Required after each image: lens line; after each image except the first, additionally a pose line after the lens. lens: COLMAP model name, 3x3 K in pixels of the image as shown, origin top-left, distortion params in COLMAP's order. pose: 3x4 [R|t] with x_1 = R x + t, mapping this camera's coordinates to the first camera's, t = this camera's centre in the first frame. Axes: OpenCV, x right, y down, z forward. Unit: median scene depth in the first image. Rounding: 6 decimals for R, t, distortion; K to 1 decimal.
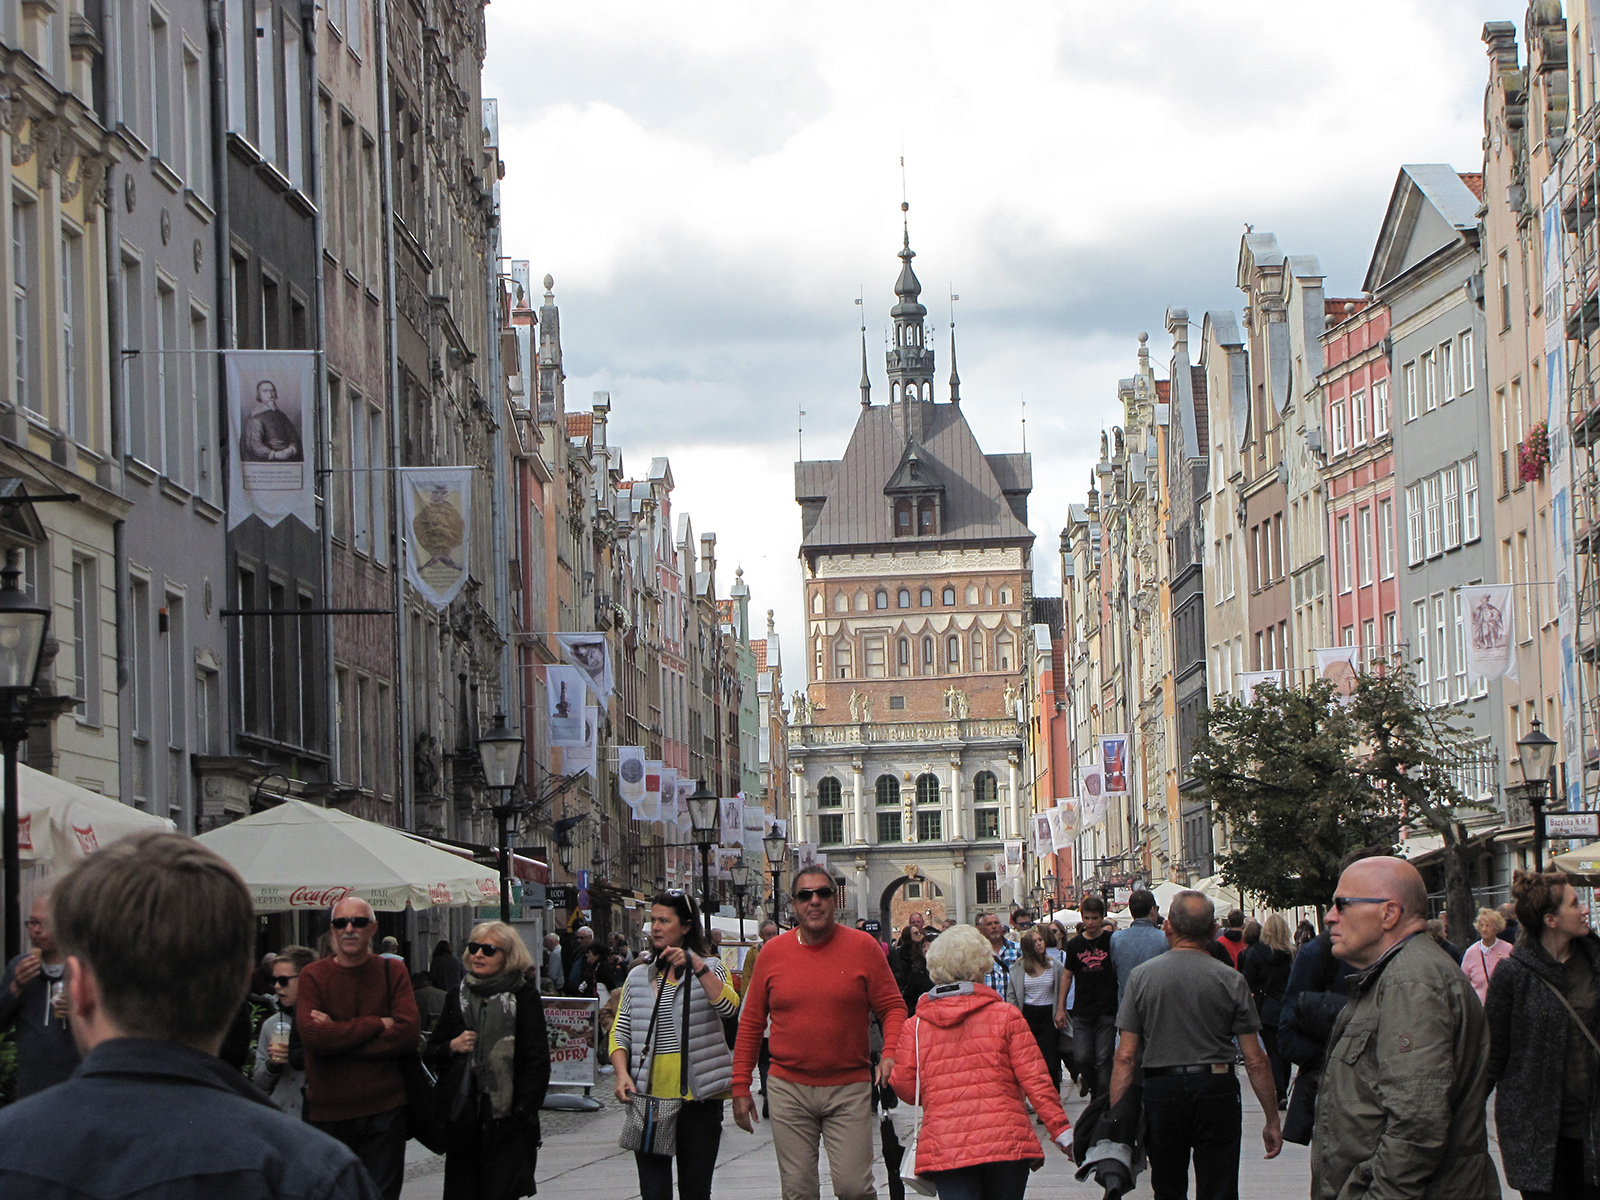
lens RADIAL K [[5353.3, 0, 800.0], [0, 5353.3, 600.4], [0, 0, 1]] dist [-0.087769, 0.000000]
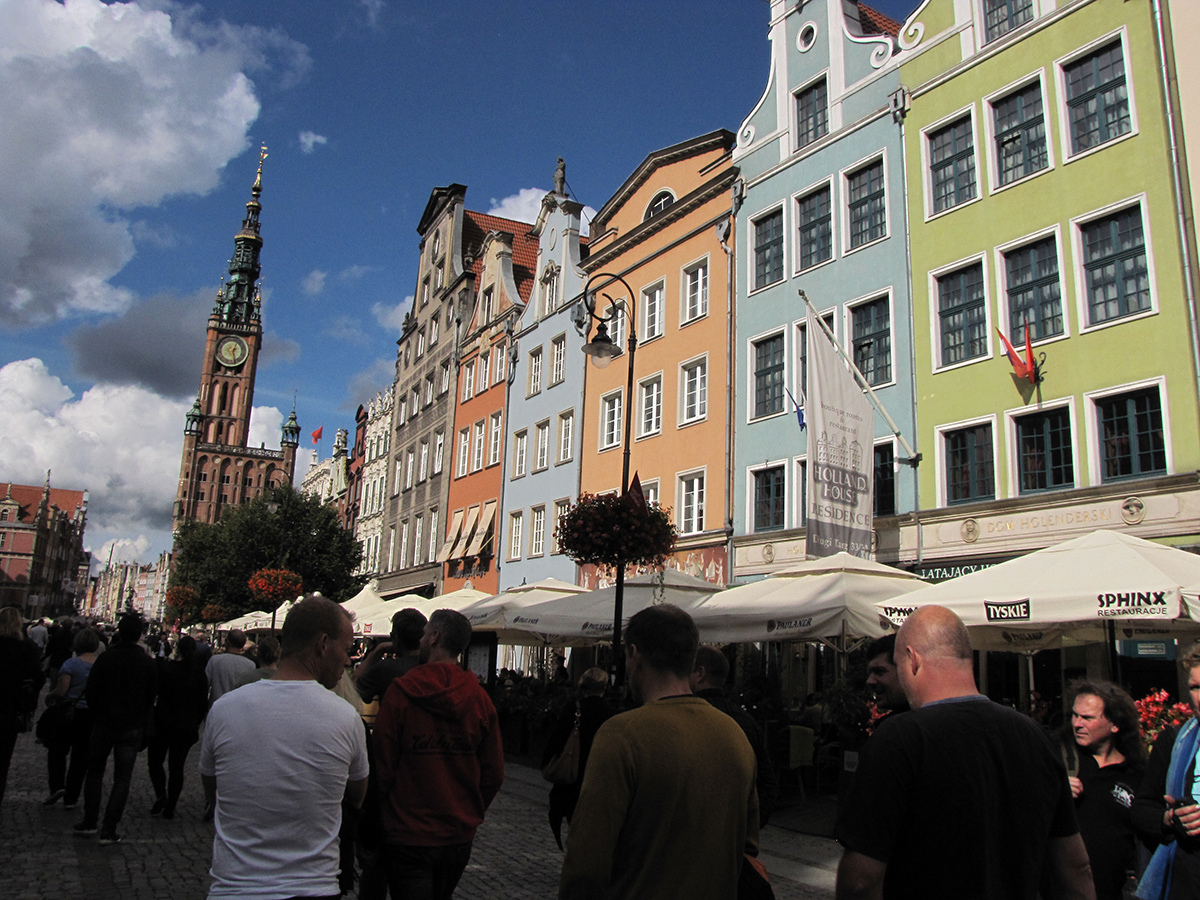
lens RADIAL K [[1023.0, 0, 629.5], [0, 1023.0, 417.7], [0, 0, 1]] dist [-0.169651, 0.115296]
pose [[0.838154, 0.185503, 0.512920, -0.132646], [-0.101328, 0.976975, -0.187755, -0.071736], [-0.535939, 0.105395, 0.837652, -1.062630]]
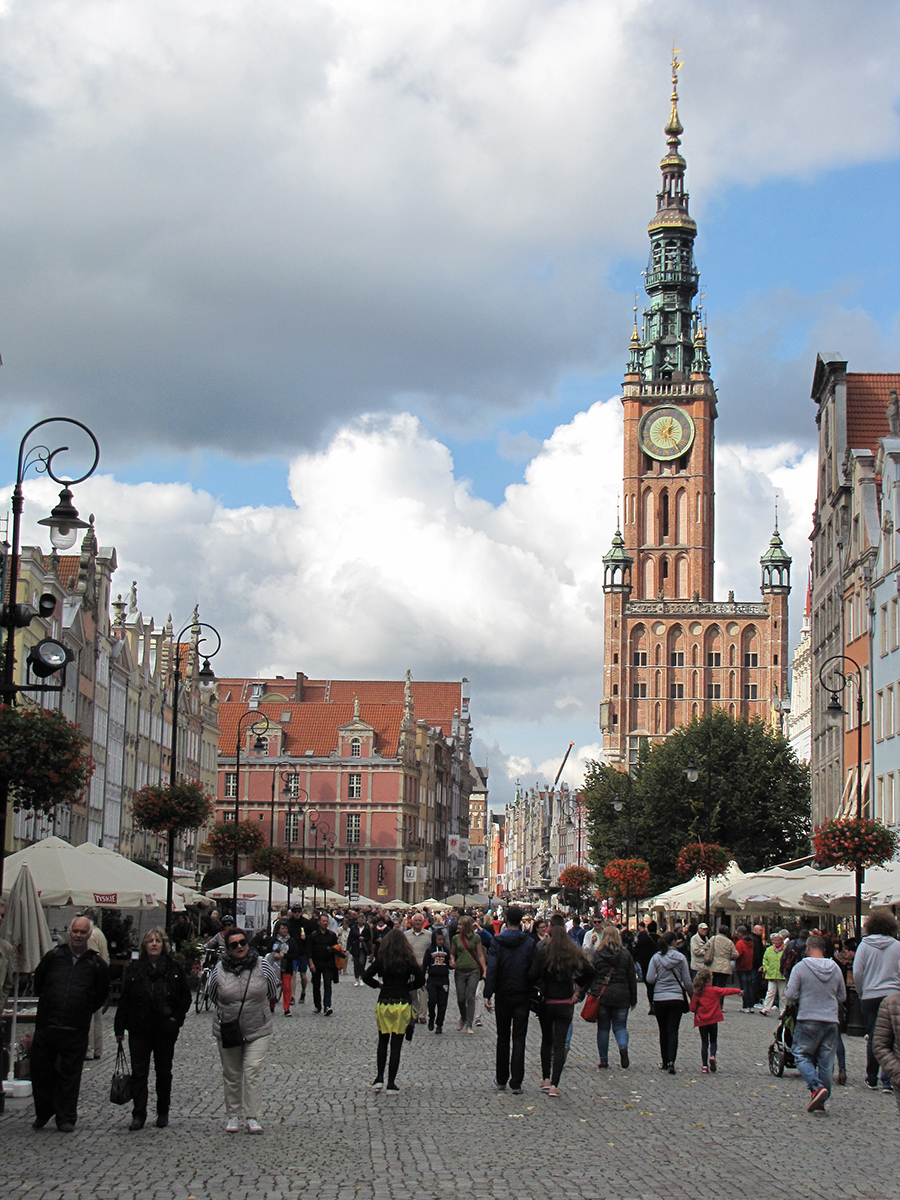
lens RADIAL K [[2353.5, 0, 451.9], [0, 2353.5, 608.5], [0, 0, 1]] dist [0.154891, 0.000000]
pose [[0.997282, 0.054949, 0.049075, -0.153575], [-0.052044, 0.996922, -0.058632, -0.094104], [-0.052146, 0.055918, 0.997073, -1.379840]]
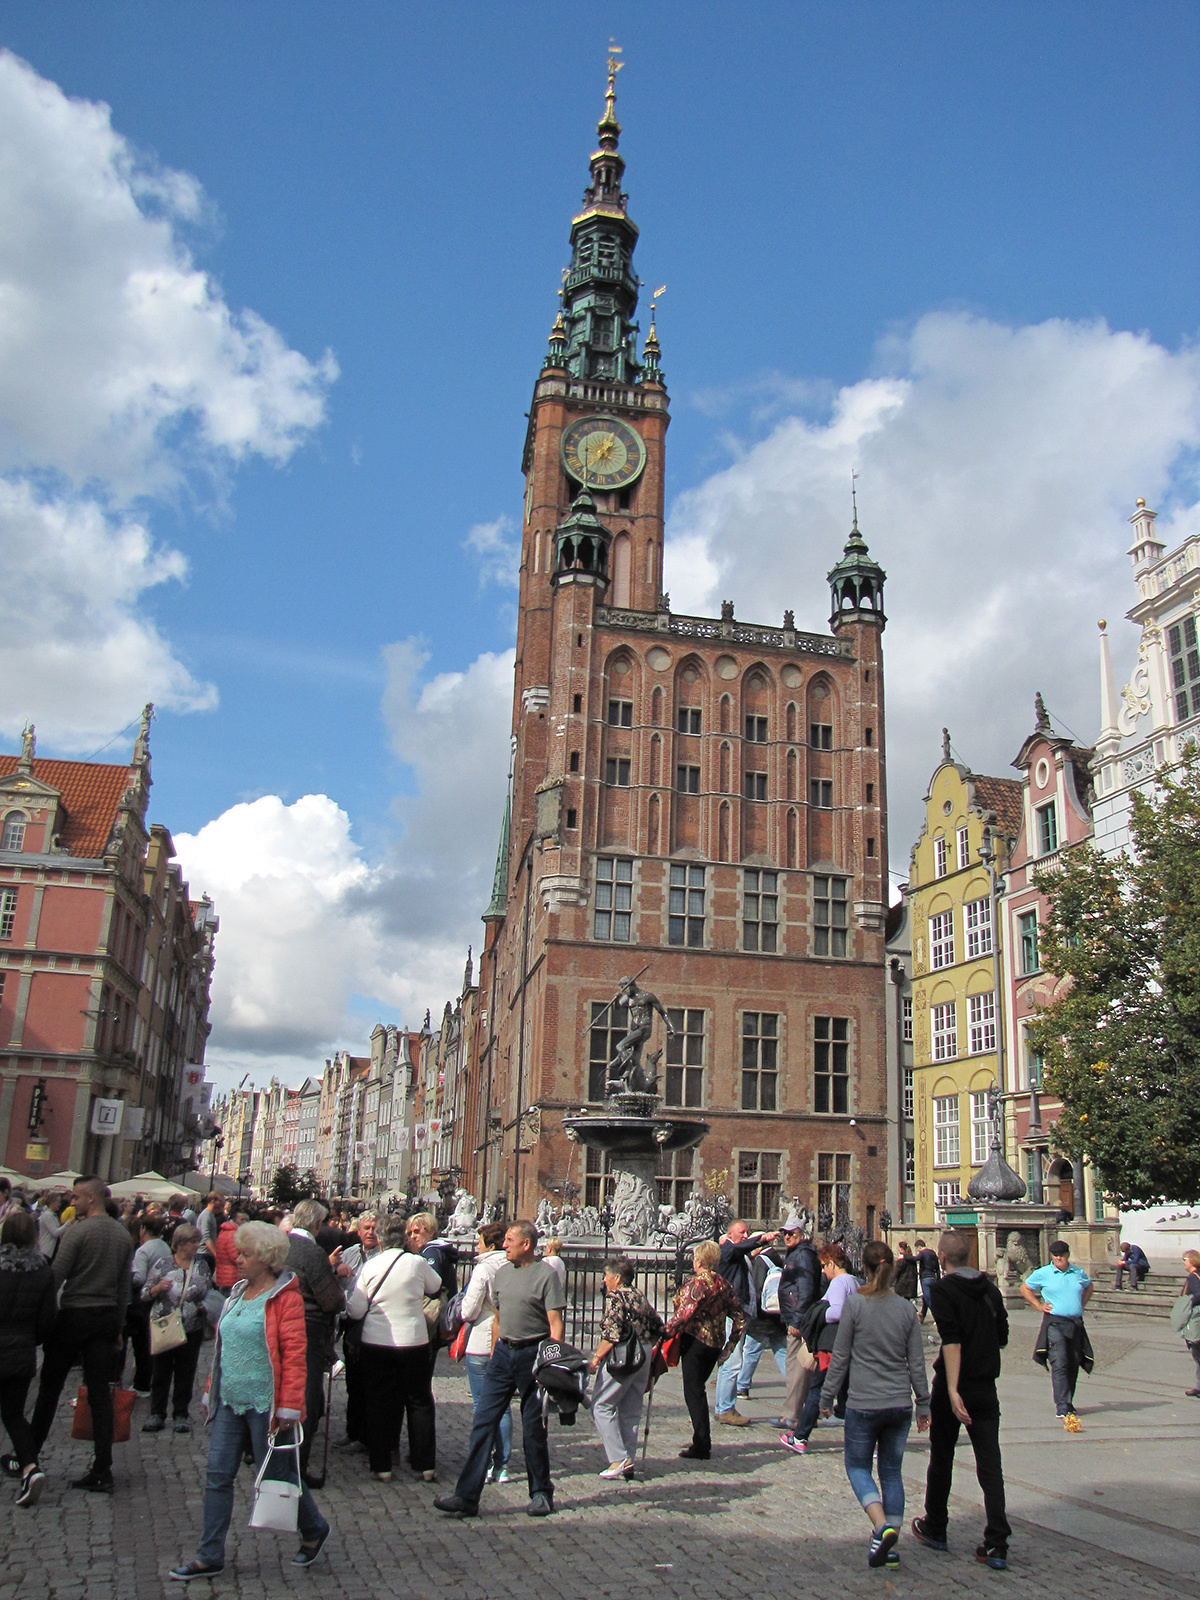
lens RADIAL K [[1364.0, 0, 631.4], [0, 1364.0, 803.2], [0, 0, 1]] dist [-0.169651, 0.115296]
pose [[0.918968, 0.171942, 0.354871, -0.115907], [-0.085931, 0.965622, -0.245336, -0.031056], [-0.384854, 0.194961, 0.902151, -0.465901]]
